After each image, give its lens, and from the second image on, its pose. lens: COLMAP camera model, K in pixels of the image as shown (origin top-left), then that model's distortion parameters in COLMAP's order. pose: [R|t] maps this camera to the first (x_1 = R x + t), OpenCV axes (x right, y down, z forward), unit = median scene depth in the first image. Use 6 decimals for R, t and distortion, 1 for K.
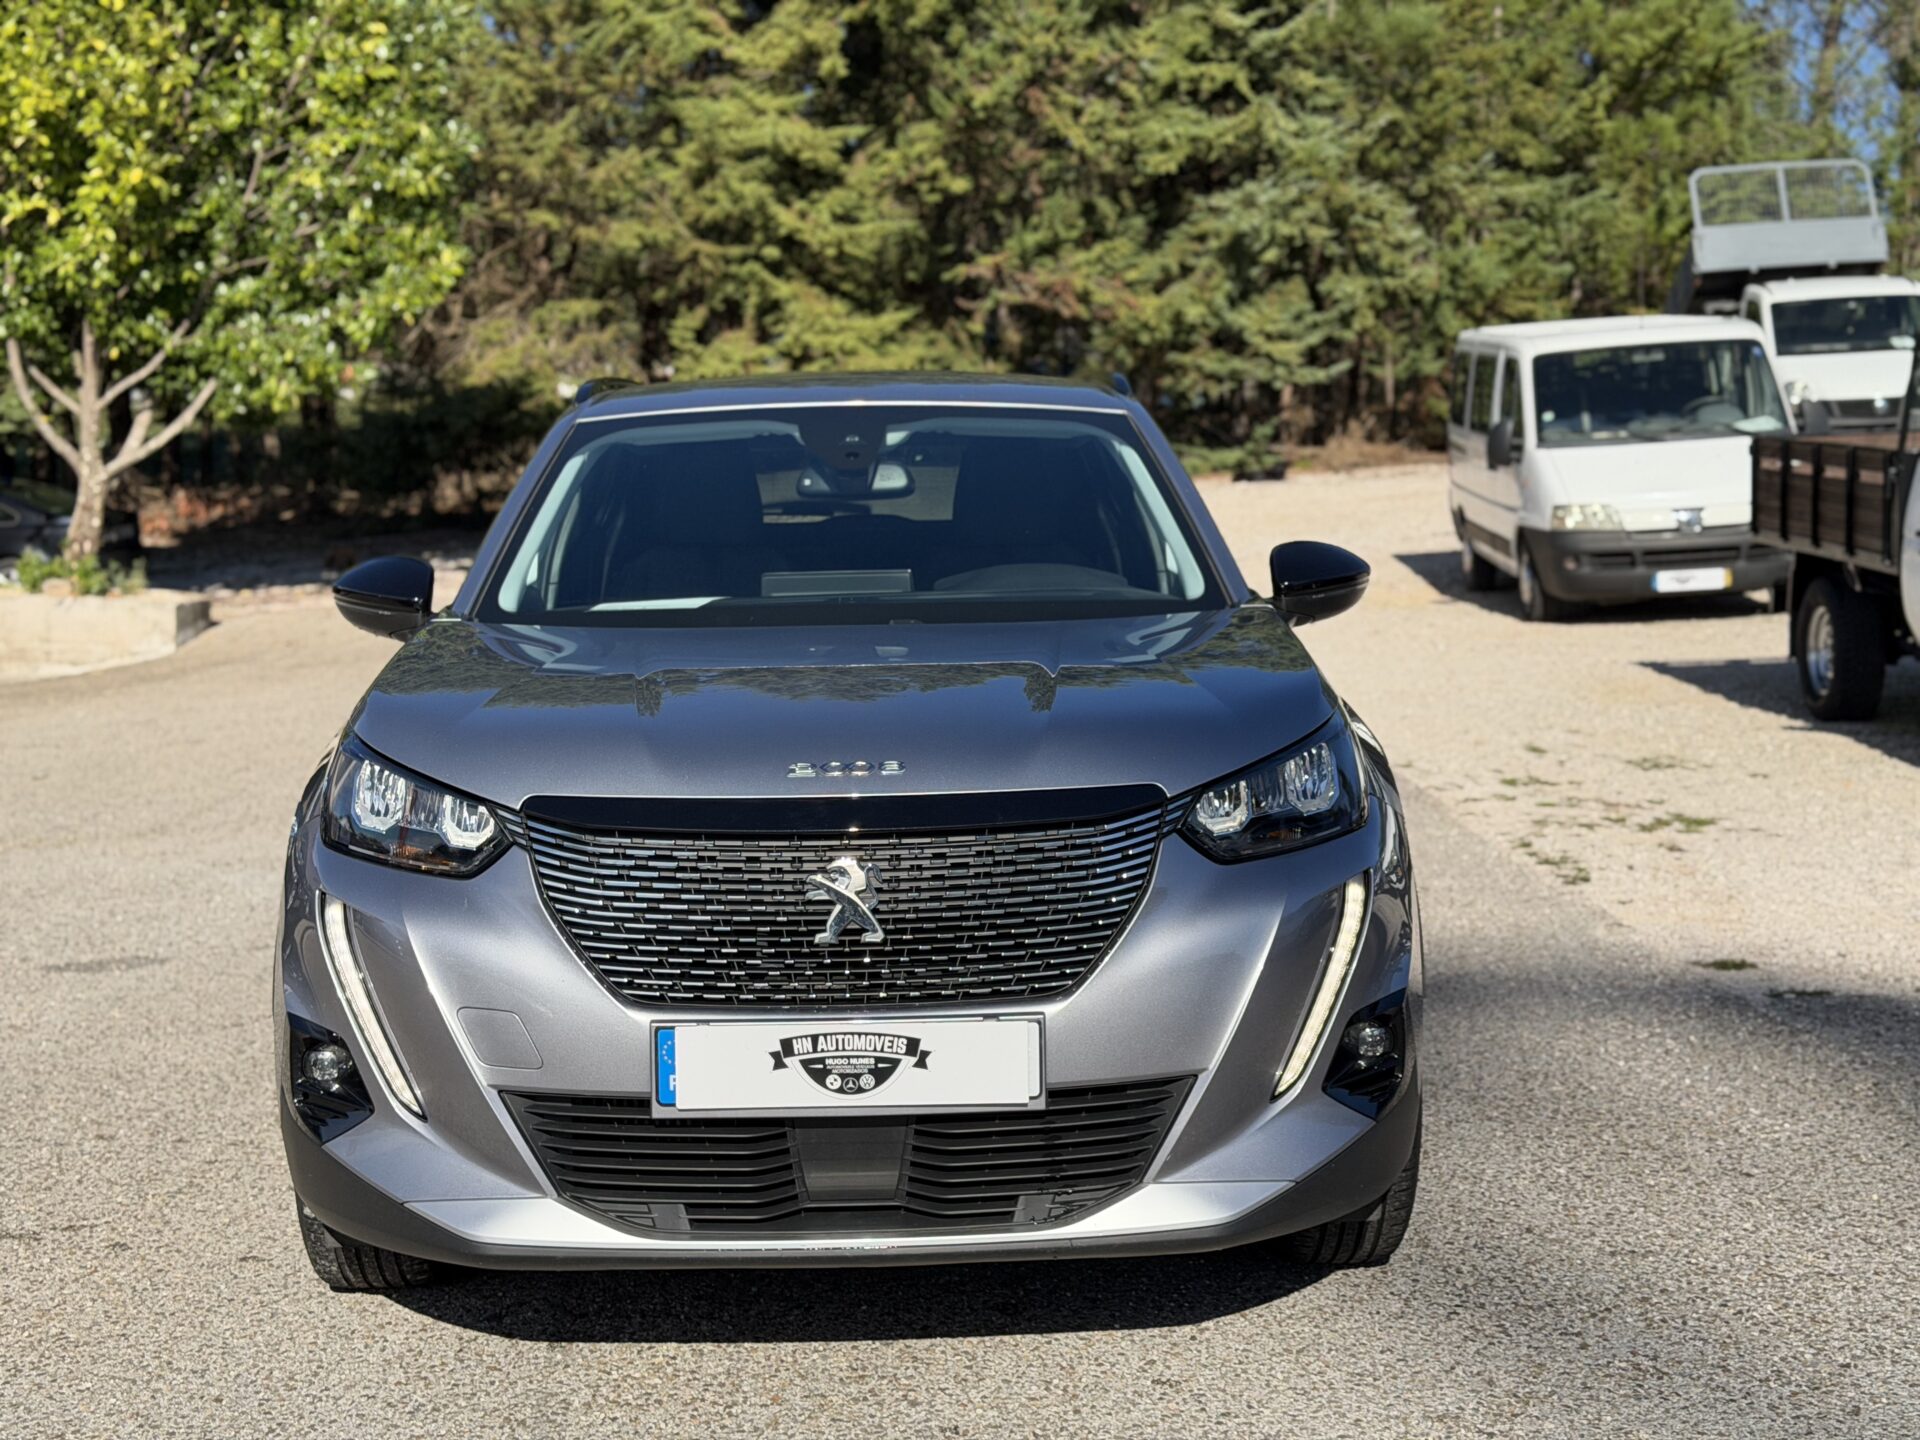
lens RADIAL K [[2724.9, 0, 958.6], [0, 2724.9, 724.7], [0, 0, 1]] dist [0.063659, 0.000000]
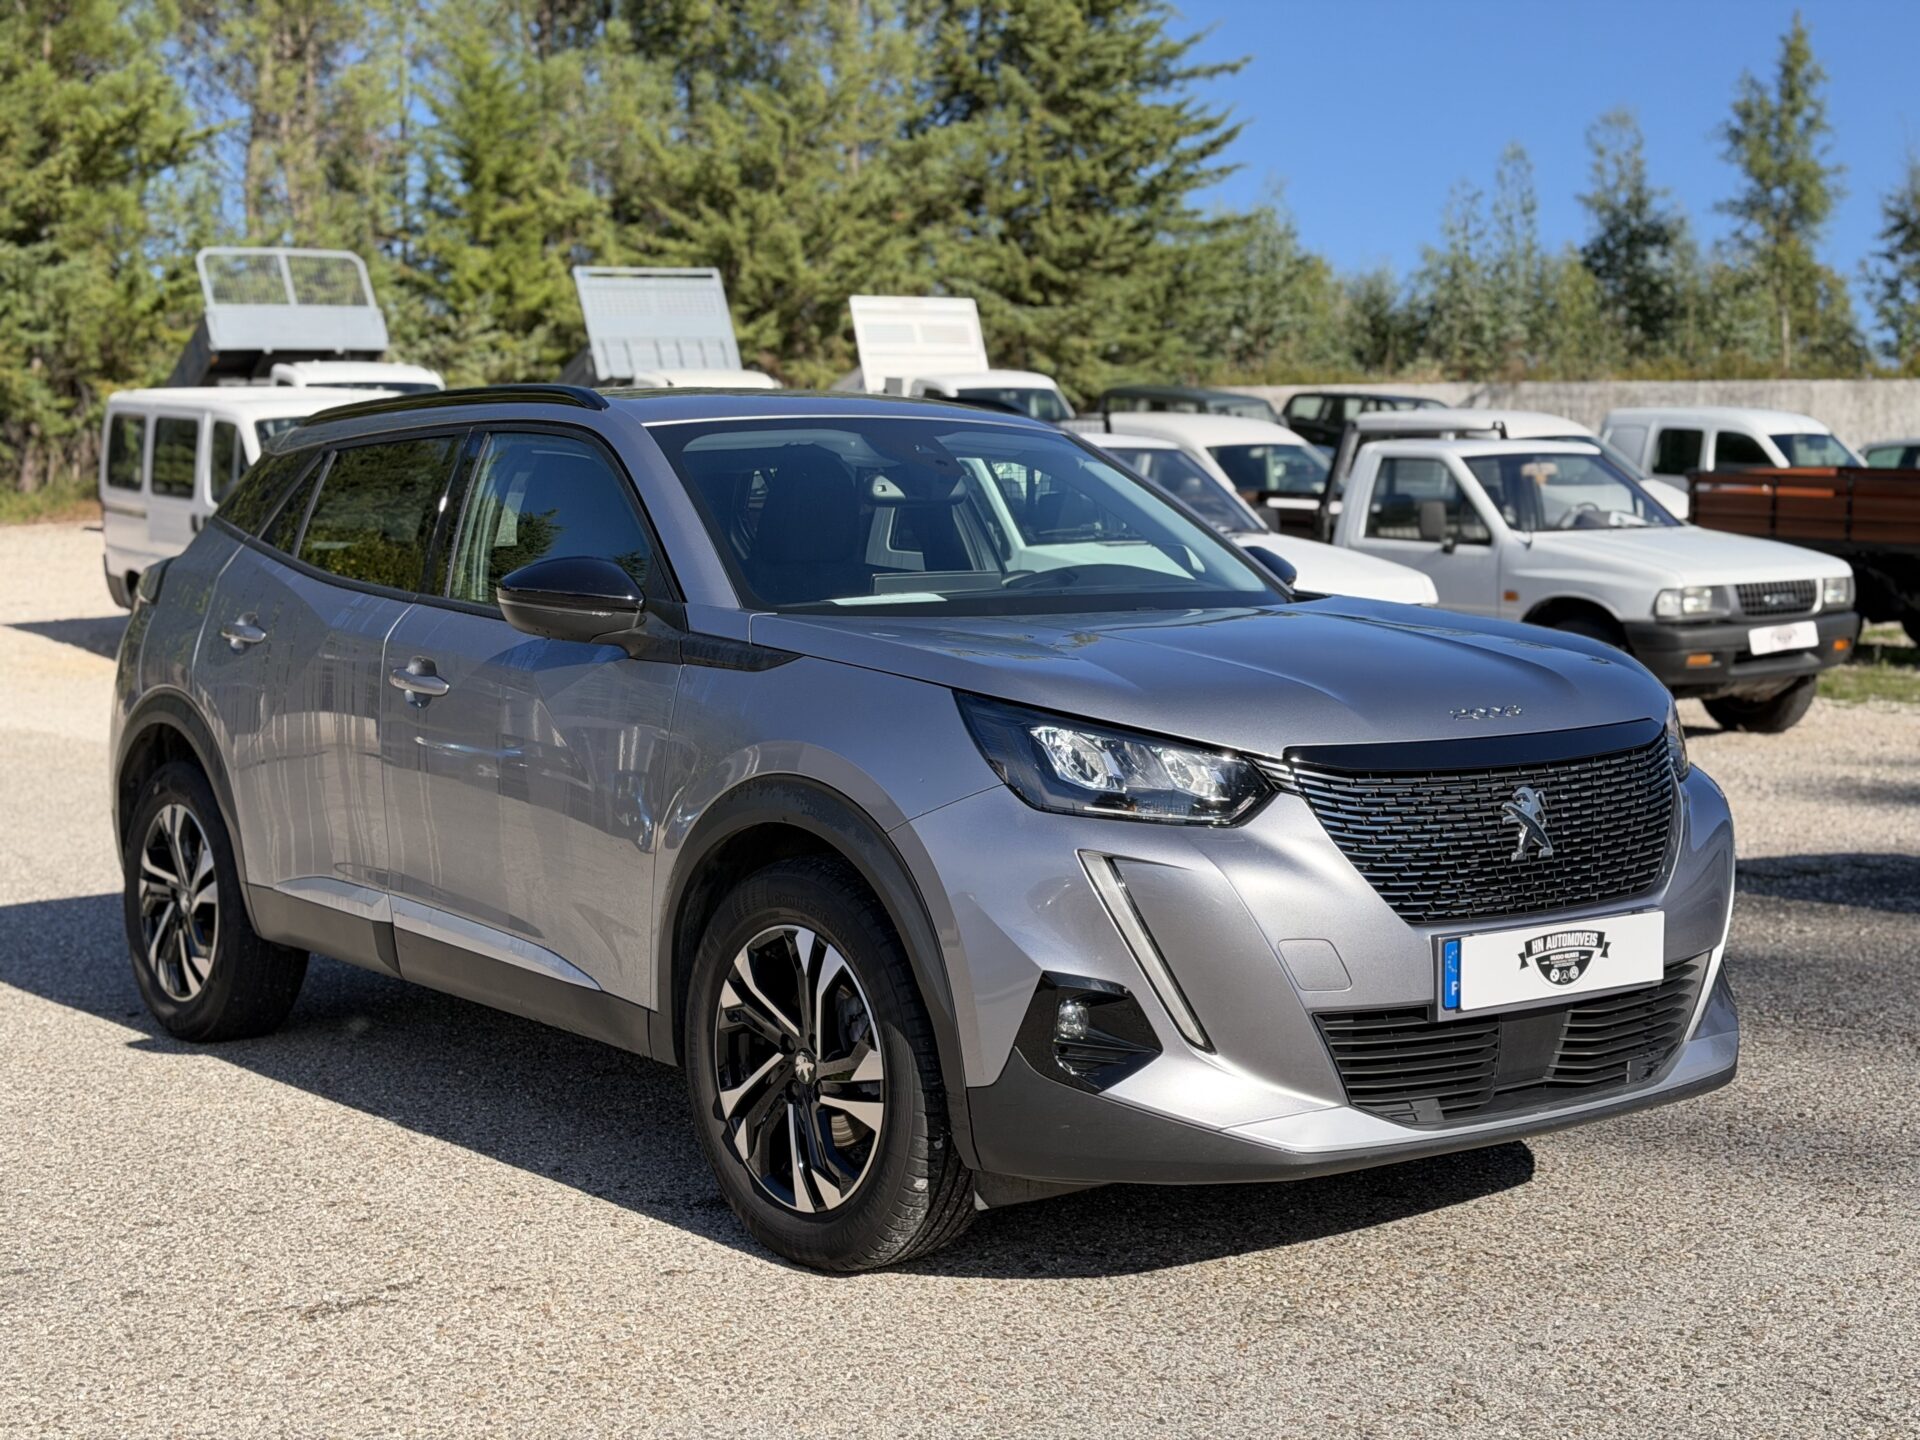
lens RADIAL K [[2724.9, 0, 955.3], [0, 2724.9, 717.5], [0, 0, 1]] dist [0.063659, 0.000000]
pose [[0.799184, -0.029231, 0.600376, -0.939133], [0.049952, 0.998592, -0.017875, 0.028188], [-0.599008, 0.044275, 0.799518, 0.207048]]
